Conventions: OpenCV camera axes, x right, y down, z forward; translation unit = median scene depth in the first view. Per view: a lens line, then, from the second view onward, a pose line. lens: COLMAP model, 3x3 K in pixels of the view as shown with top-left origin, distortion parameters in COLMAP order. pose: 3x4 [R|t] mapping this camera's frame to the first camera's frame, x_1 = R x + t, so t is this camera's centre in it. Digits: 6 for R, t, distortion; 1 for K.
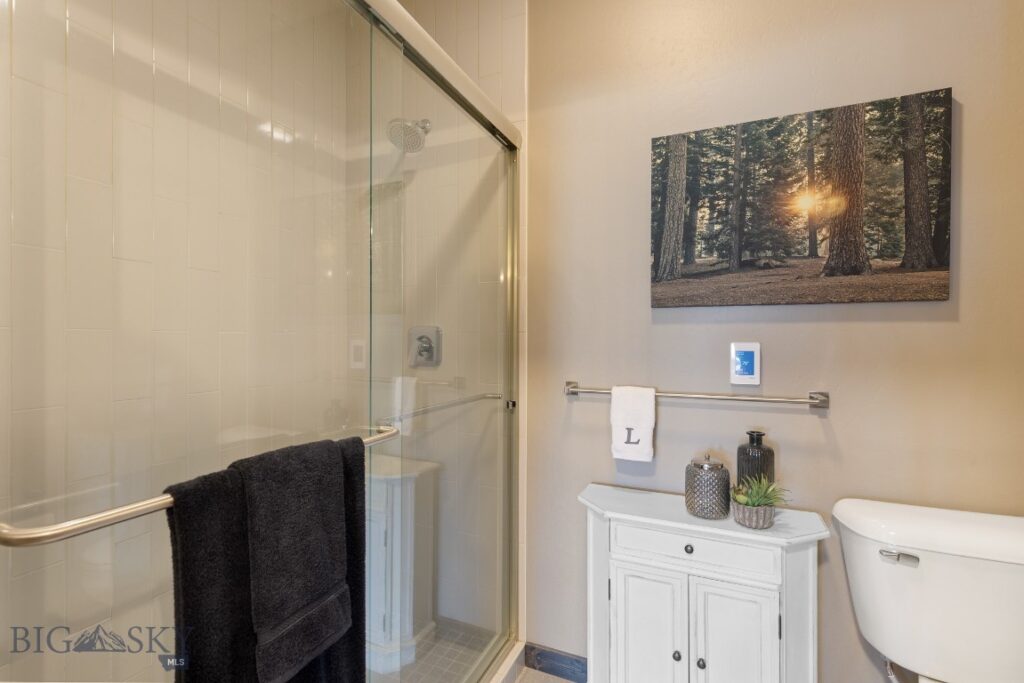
lens RADIAL K [[463.2, 0, 517.4], [0, 463.2, 340.7], [0, 0, 1]] dist [0.003663, 0.000275]
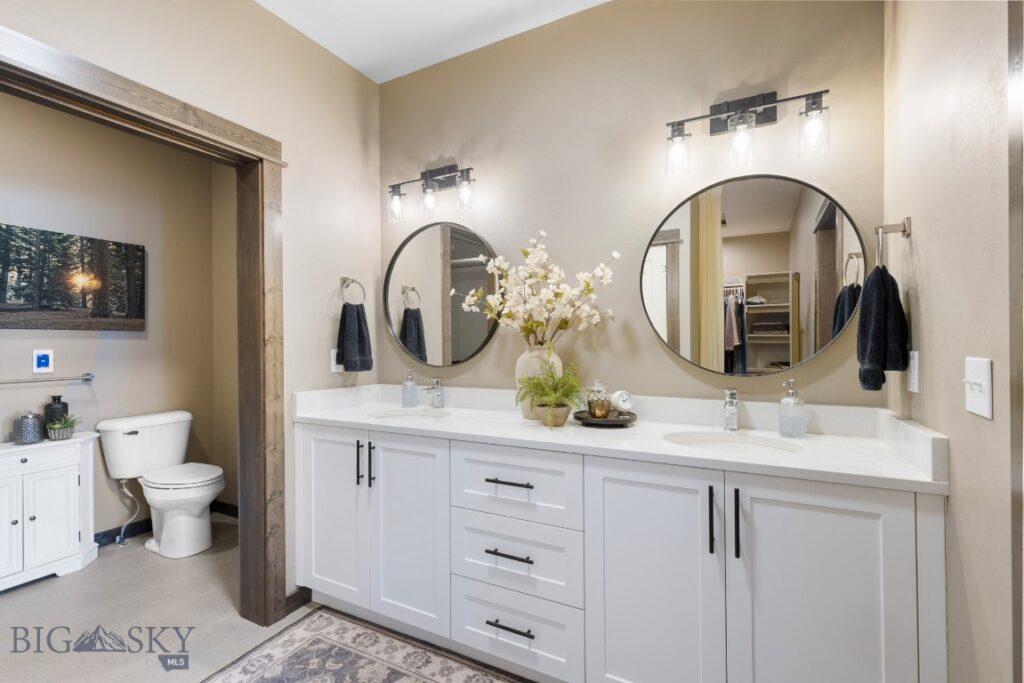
lens RADIAL K [[463.2, 0, 517.4], [0, 463.2, 340.7], [0, 0, 1]] dist [0.003663, 0.000275]
pose [[0.059076, -0.000406, 0.998253, -1.284423], [0.007636, 0.999971, -0.000045, -0.017561], [-0.998224, 0.007625, 0.059077, -1.019771]]
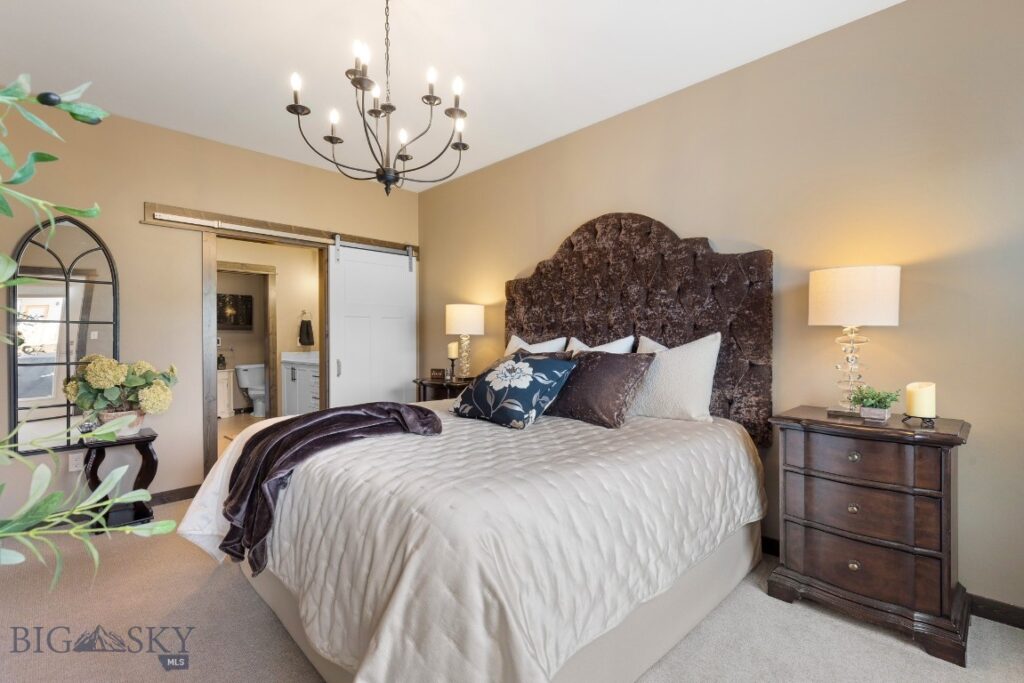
lens RADIAL K [[456.7, 0, 512.0], [0, 456.7, 341.5], [0, 0, 1]] dist [0.001187, -0.000164]
pose [[0.336376, -0.013394, 0.941633, -3.209048], [0.006303, 0.999908, 0.011972, 0.010168], [-0.941707, 0.001908, 0.336429, -3.800926]]
